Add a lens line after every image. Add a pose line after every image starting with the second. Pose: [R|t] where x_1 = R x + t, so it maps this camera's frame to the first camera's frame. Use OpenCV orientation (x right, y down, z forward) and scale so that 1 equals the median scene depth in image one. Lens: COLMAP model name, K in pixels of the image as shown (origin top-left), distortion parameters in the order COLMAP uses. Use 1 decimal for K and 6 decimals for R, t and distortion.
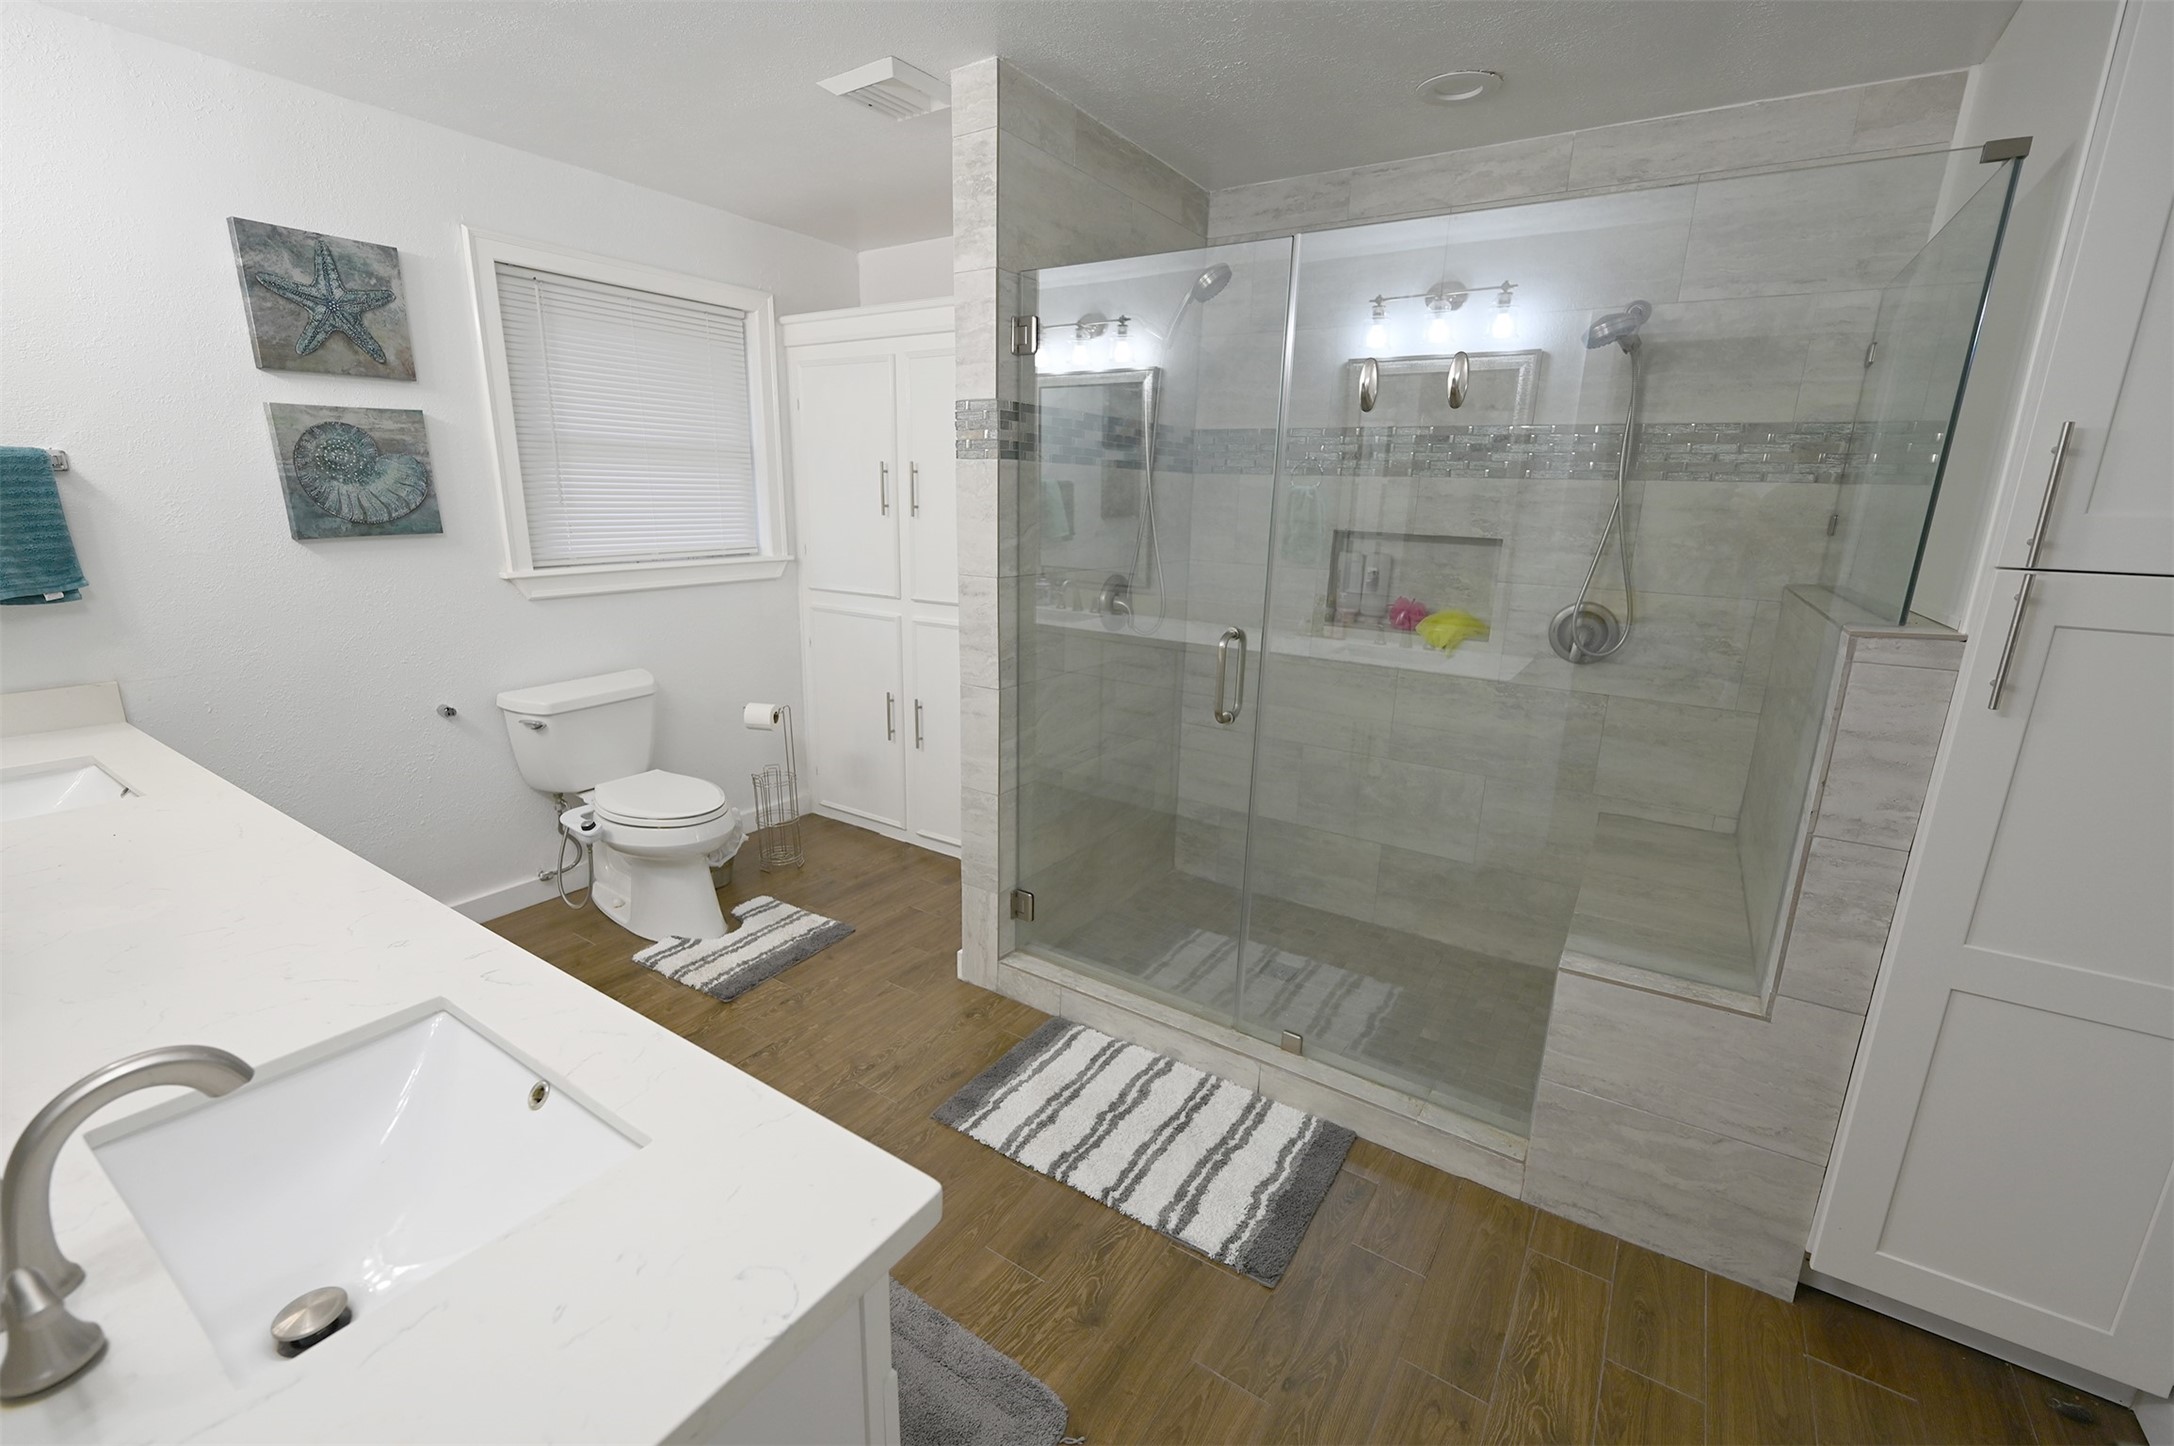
lens RADIAL K [[915.4, 0, 1088.0], [0, 915.4, 722.1], [0, 0, 1]] dist [-0.001338, -0.000125]
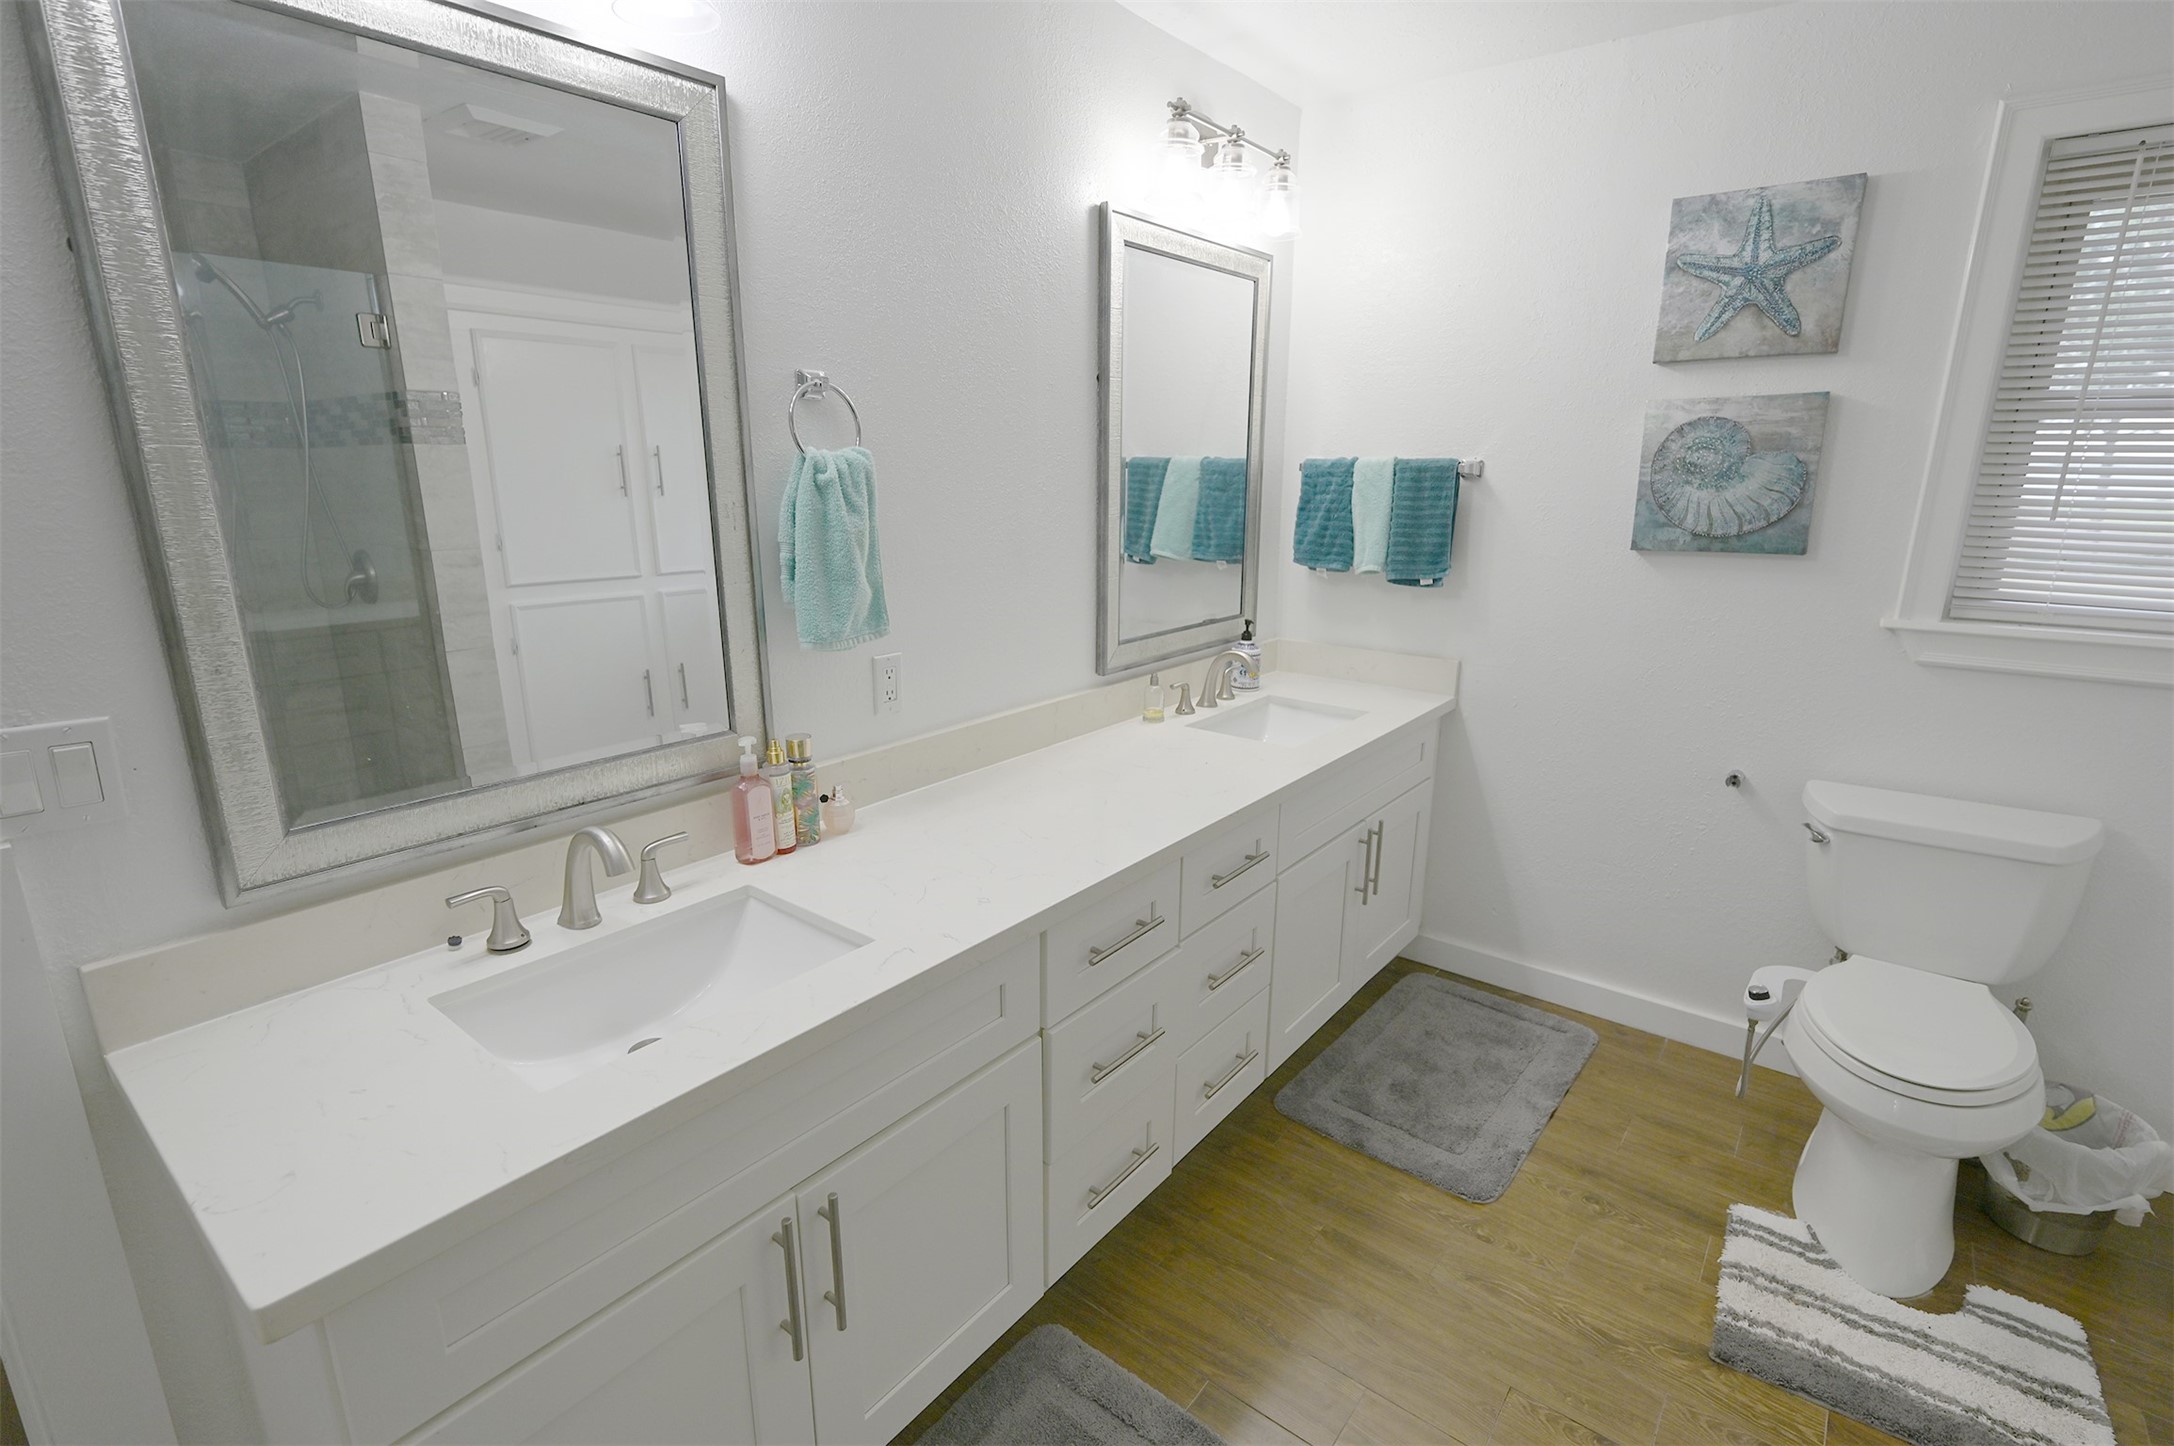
lens RADIAL K [[997.4, 0, 1094.4], [0, 997.4, 723.1], [0, 0, 1]] dist [0.000309, -0.000252]
pose [[-0.072459, 0.220198, -0.972760, 0.175914], [-0.260223, 0.937368, 0.231570, -0.127940], [0.962826, 0.269914, -0.010620, 0.538007]]
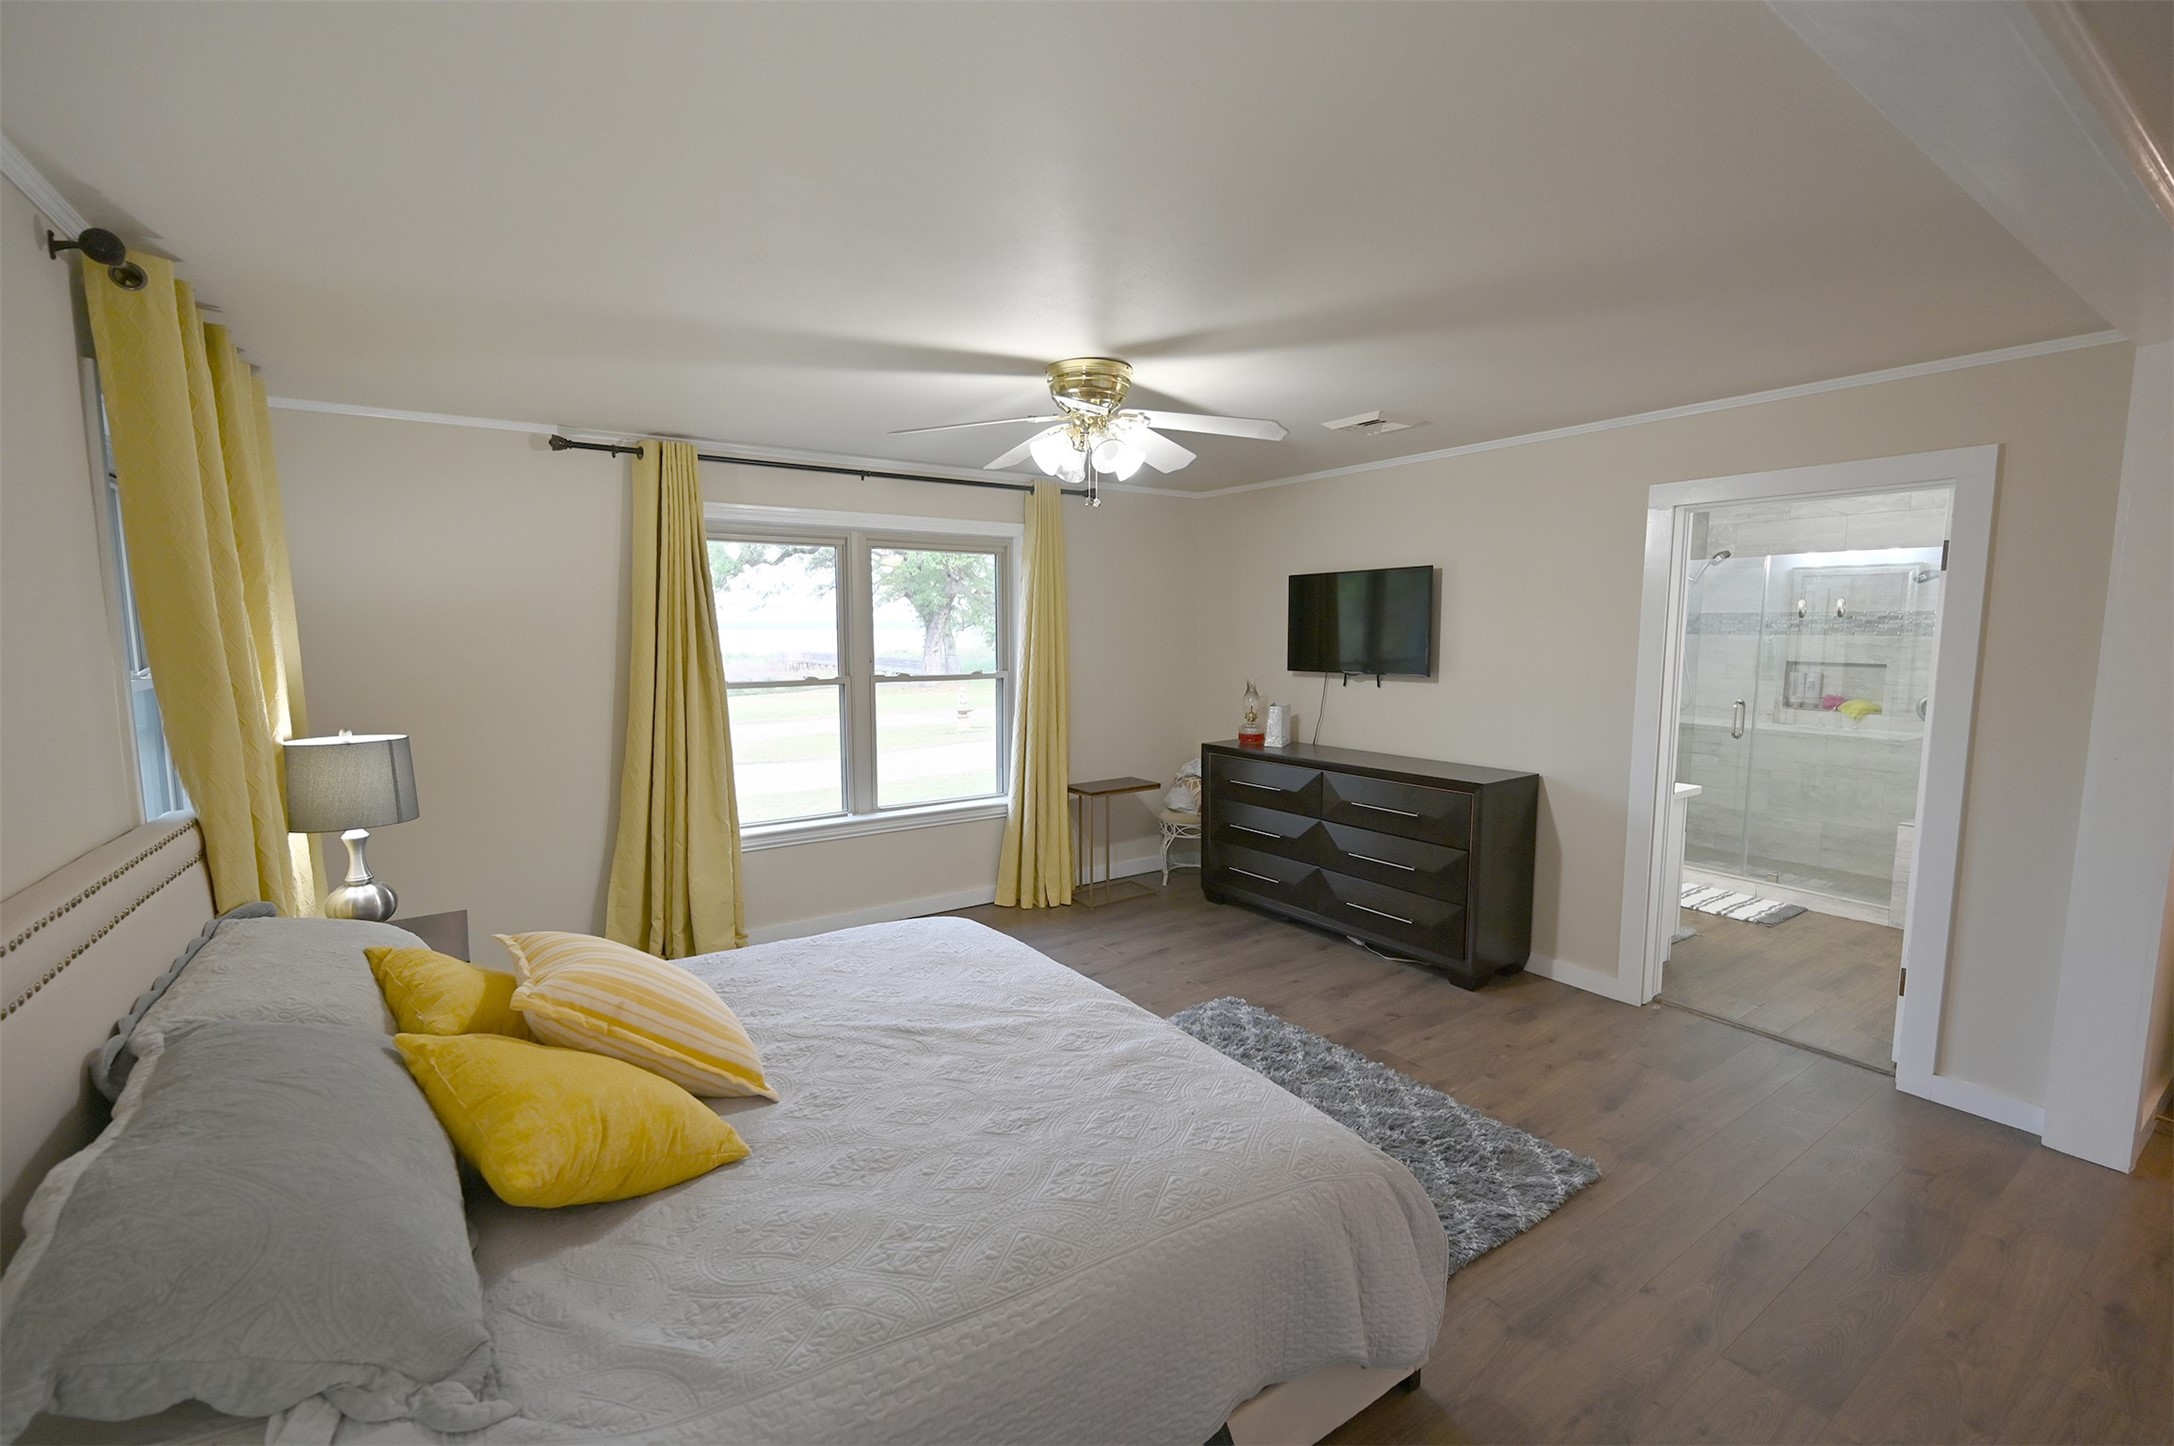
lens RADIAL K [[915.4, 0, 1093.9], [0, 915.4, 720.8], [0, 0, 1]] dist [-0.001338, -0.000125]
pose [[0.926754, 0.013059, -0.375441, -0.227990], [-0.067145, 0.989061, -0.131342, 0.169085], [0.369619, 0.146931, 0.917493, -0.820379]]
